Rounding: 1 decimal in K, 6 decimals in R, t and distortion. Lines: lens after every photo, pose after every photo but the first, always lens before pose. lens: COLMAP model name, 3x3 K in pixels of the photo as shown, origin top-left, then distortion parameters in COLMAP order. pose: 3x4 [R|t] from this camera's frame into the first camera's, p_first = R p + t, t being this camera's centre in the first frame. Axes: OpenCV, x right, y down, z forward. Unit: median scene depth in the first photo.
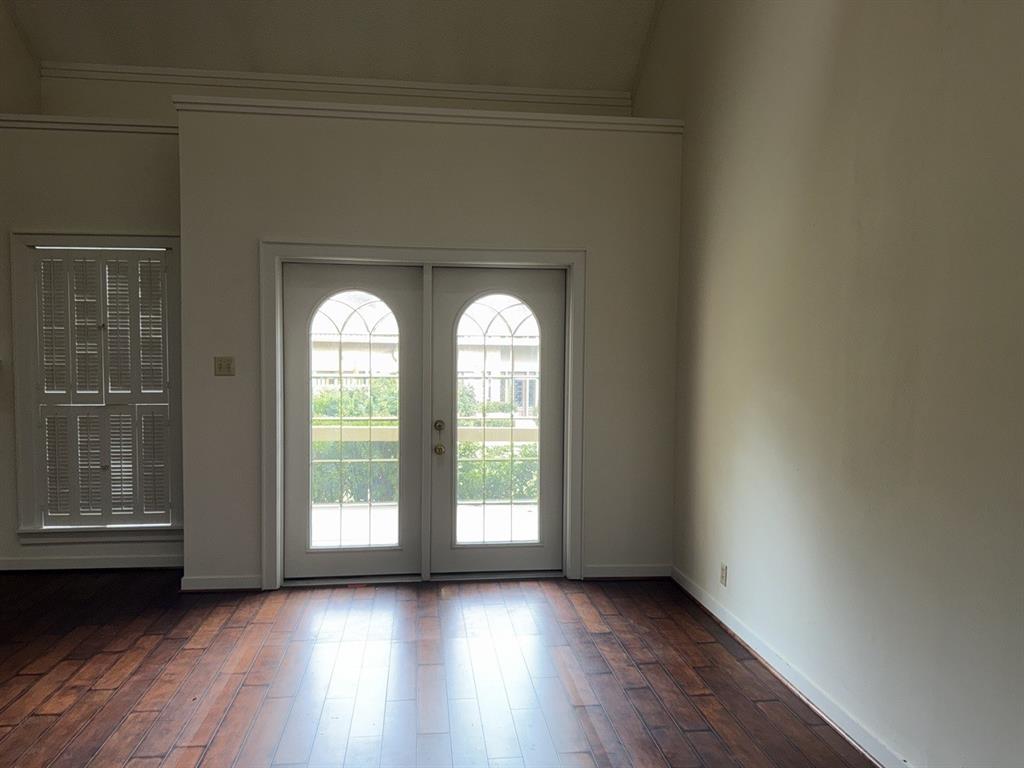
lens RADIAL K [[723.1, 0, 512.2], [0, 723.1, 386.0], [0, 0, 1]] dist [0.054660, -0.049592]
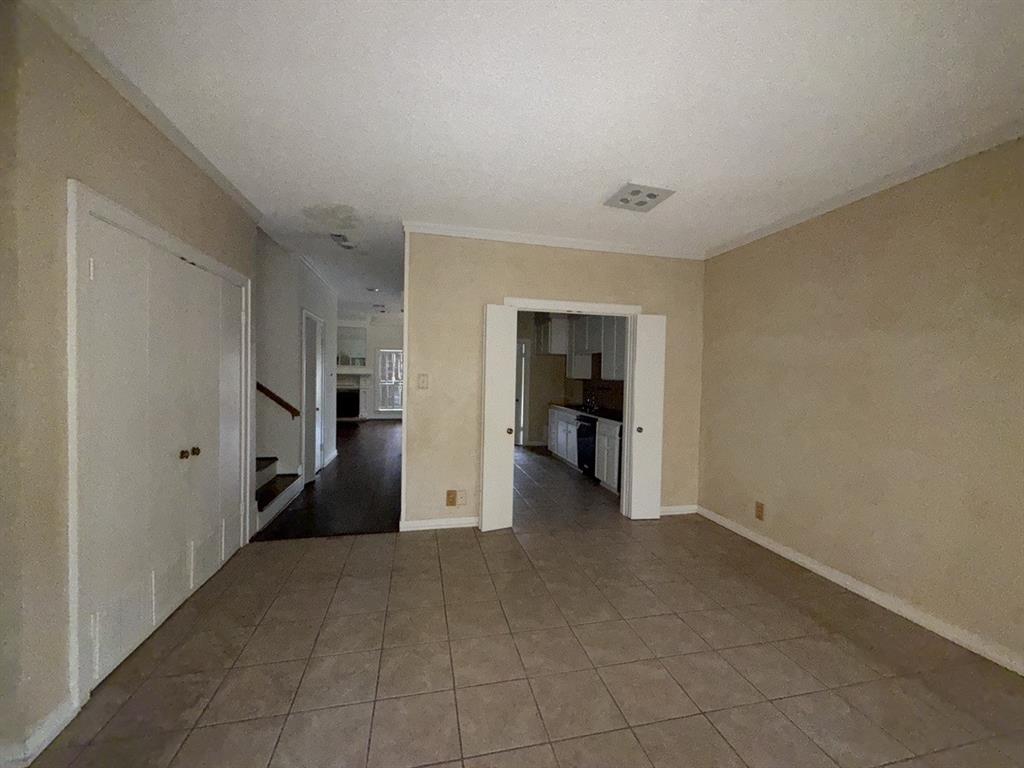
lens RADIAL K [[405.6, 0, 514.5], [0, 405.6, 385.0], [0, 0, 1]] dist [-0.000391, 0.000484]
pose [[0.992585, 0.008225, 0.121271, -0.101128], [-0.007969, 0.999965, -0.002599, 0.034308], [-0.121288, 0.001614, 0.992616, -1.687337]]
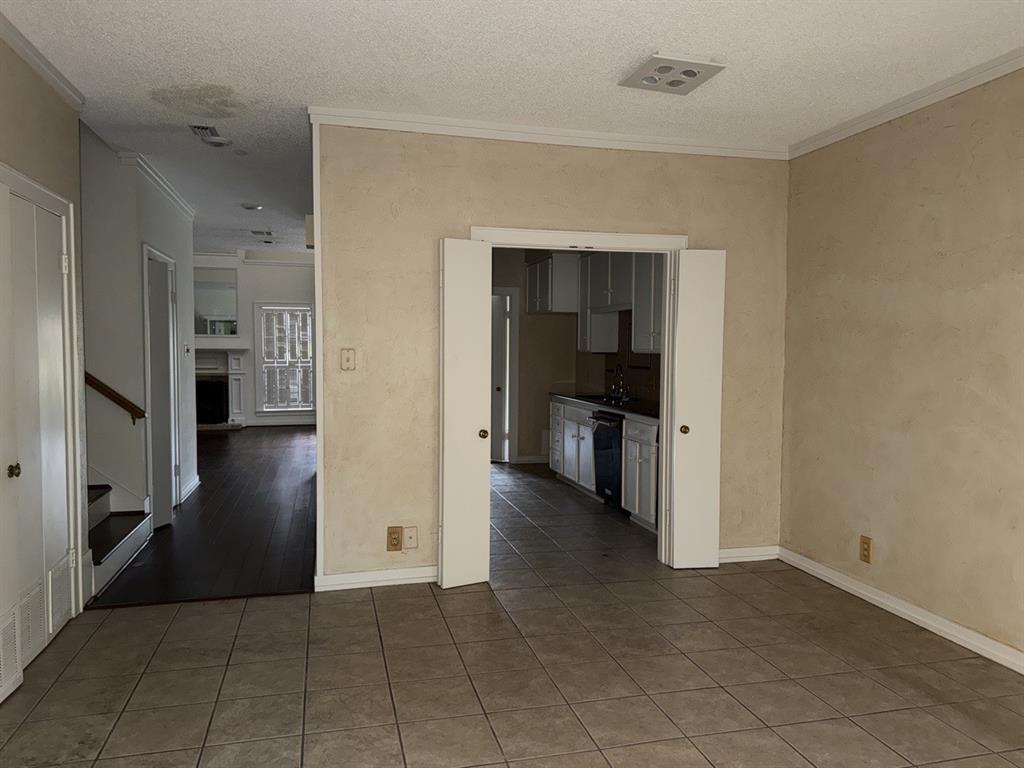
lens RADIAL K [[723.1, 0, 512.5], [0, 723.1, 388.9], [0, 0, 1]] dist [0.054660, -0.049592]
pose [[0.990116, -0.011253, 0.139798, -0.104443], [0.006949, 0.999488, 0.031236, 0.036633], [-0.140078, -0.029956, 0.989687, -1.820538]]
